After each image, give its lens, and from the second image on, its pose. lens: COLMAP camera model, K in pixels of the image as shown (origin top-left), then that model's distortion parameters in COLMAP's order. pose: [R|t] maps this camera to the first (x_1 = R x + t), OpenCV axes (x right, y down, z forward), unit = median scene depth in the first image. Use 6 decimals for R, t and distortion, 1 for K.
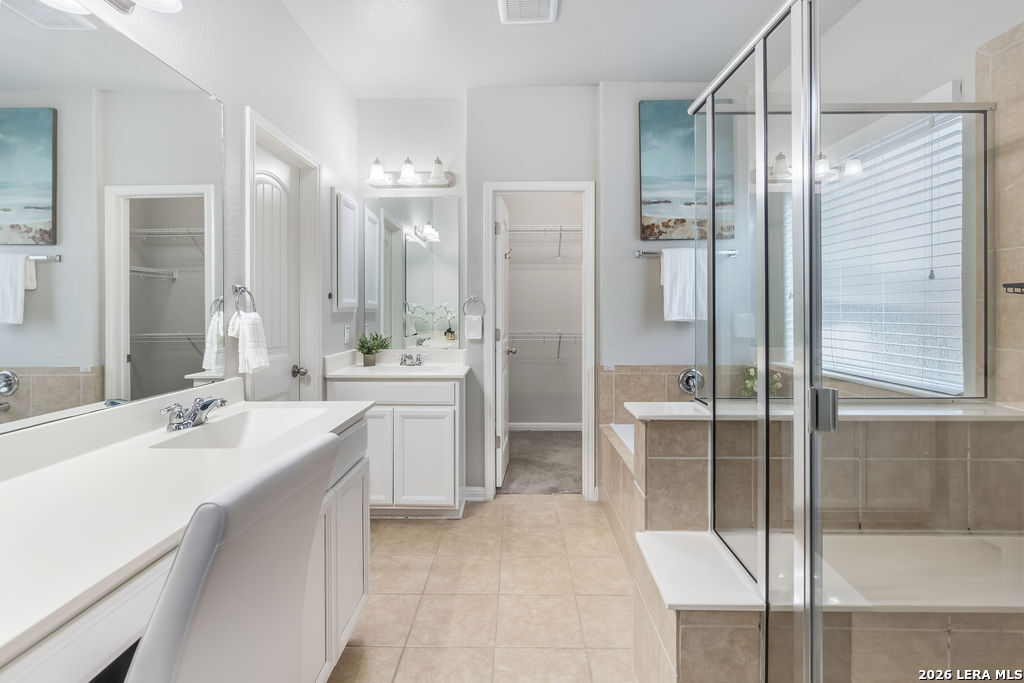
lens RADIAL K [[477.3, 0, 510.1], [0, 477.3, 342.7], [0, 0, 1]] dist [-0.000836, 0.000729]
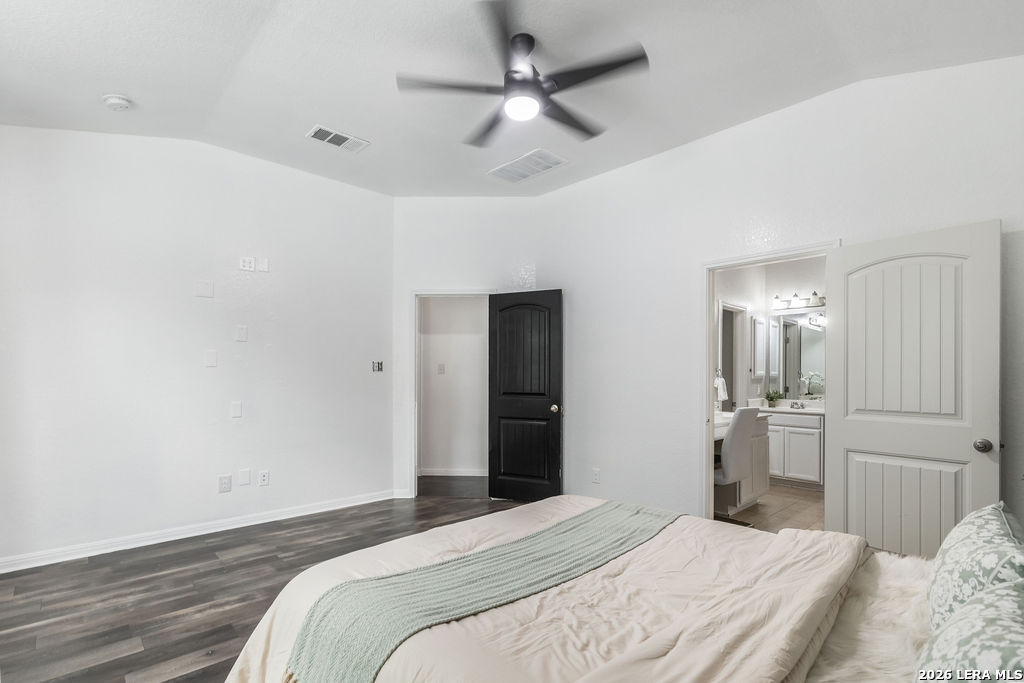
lens RADIAL K [[477.3, 0, 509.3], [0, 477.3, 343.4], [0, 0, 1]] dist [-0.000836, 0.000729]
pose [[0.692982, -0.034882, -0.720111, 0.333181], [-0.059831, 0.992601, -0.105659, 0.056663], [0.718468, 0.116304, 0.685767, -1.007632]]
